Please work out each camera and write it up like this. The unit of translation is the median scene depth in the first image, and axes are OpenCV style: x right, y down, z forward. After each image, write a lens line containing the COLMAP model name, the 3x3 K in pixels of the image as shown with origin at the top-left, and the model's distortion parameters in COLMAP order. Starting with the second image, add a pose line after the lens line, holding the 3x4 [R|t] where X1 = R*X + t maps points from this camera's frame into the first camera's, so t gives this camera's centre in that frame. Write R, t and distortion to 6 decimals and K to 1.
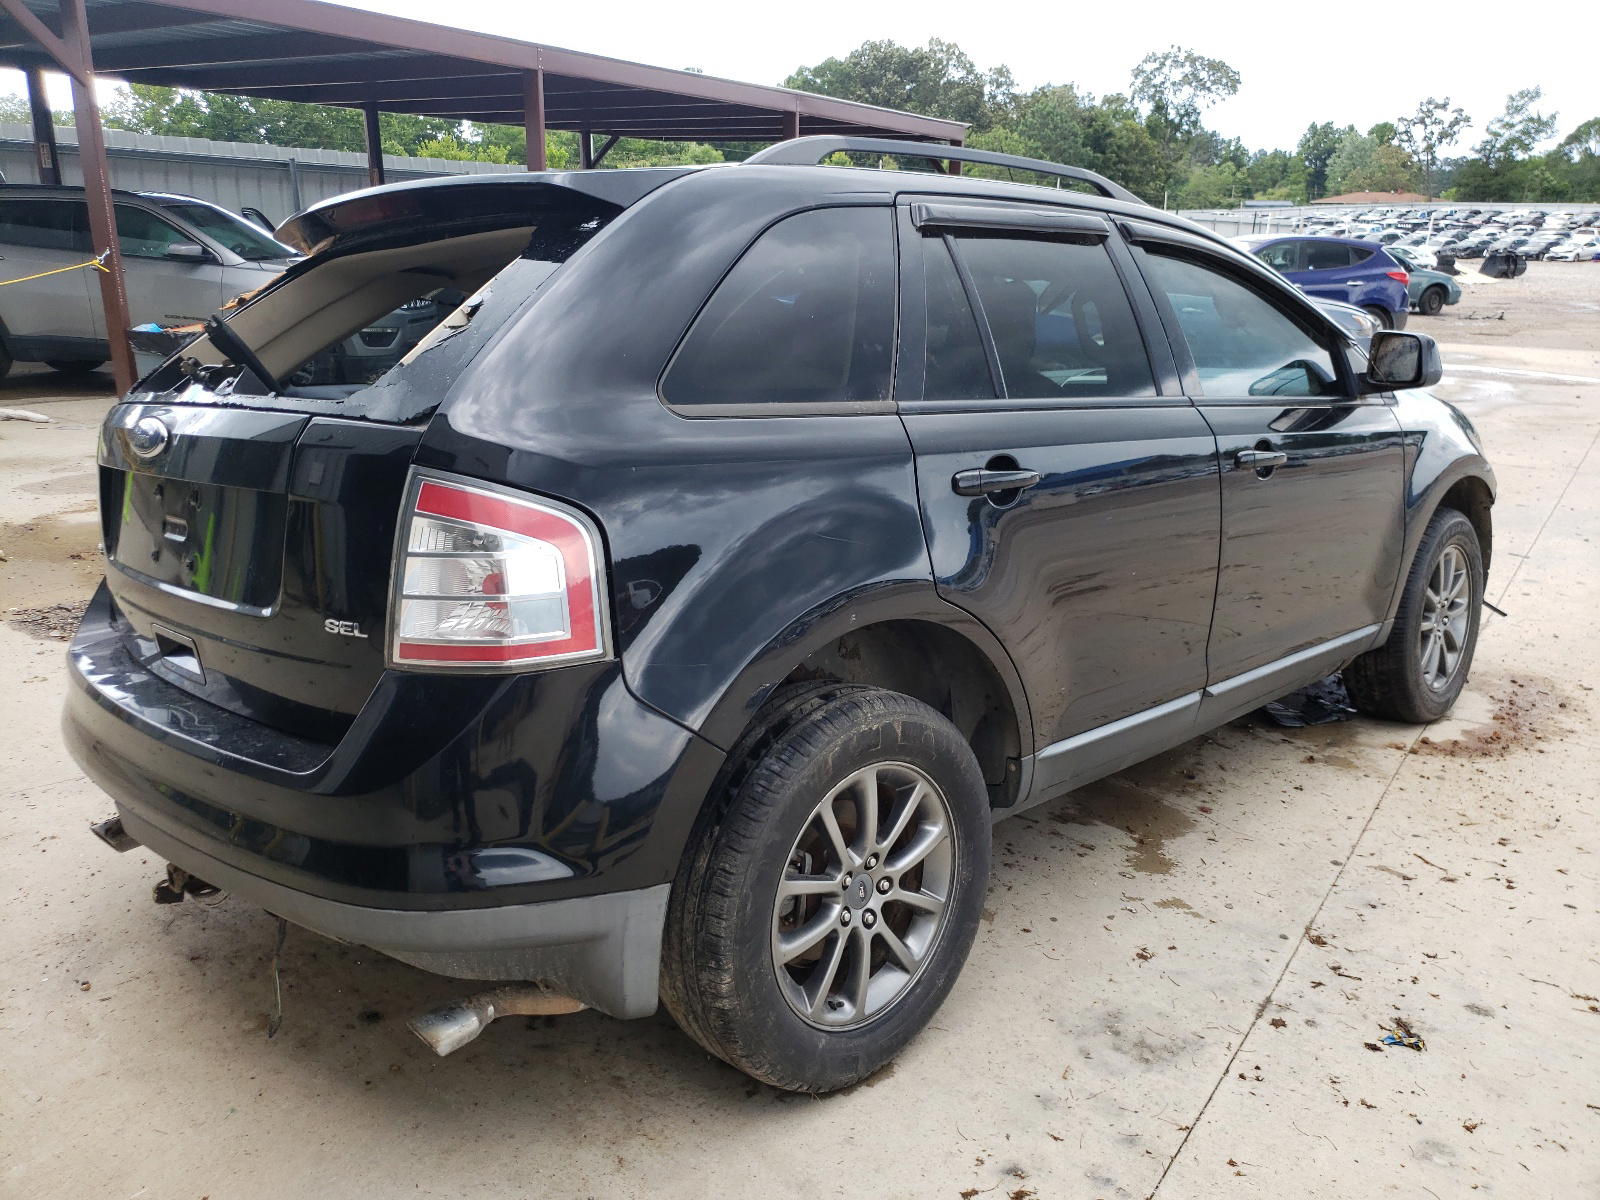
lens RADIAL K [[1201.1, 0, 800.0], [0, 1201.1, 600.0], [0, 0, 1]] dist [0.005481, 0.009173]
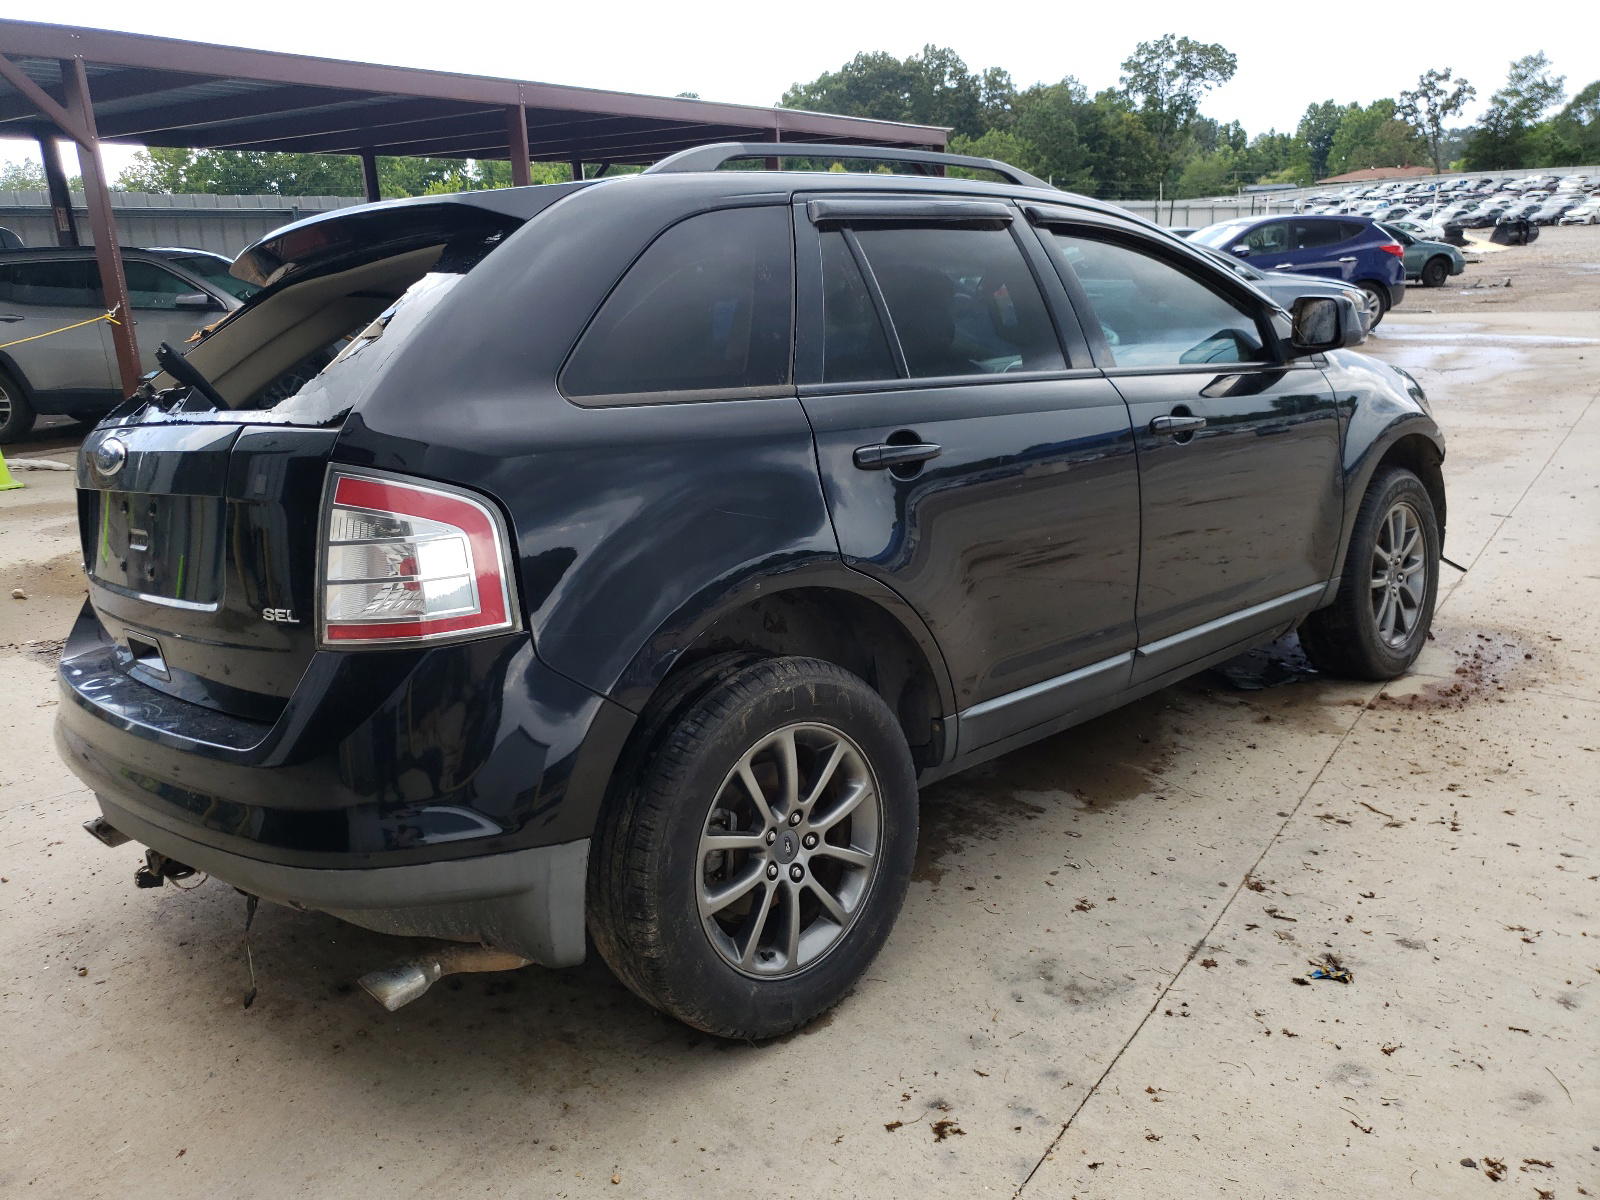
lens RADIAL K [[1220.6, 0, 801.6], [0, 1220.6, 593.6], [0, 0, 1]] dist [0.013950, -0.001947]
pose [[0.997577, -0.053475, -0.044509, 0.113022], [0.052346, 0.998286, -0.026161, 0.044383], [0.045832, 0.023768, 0.998666, -0.072049]]
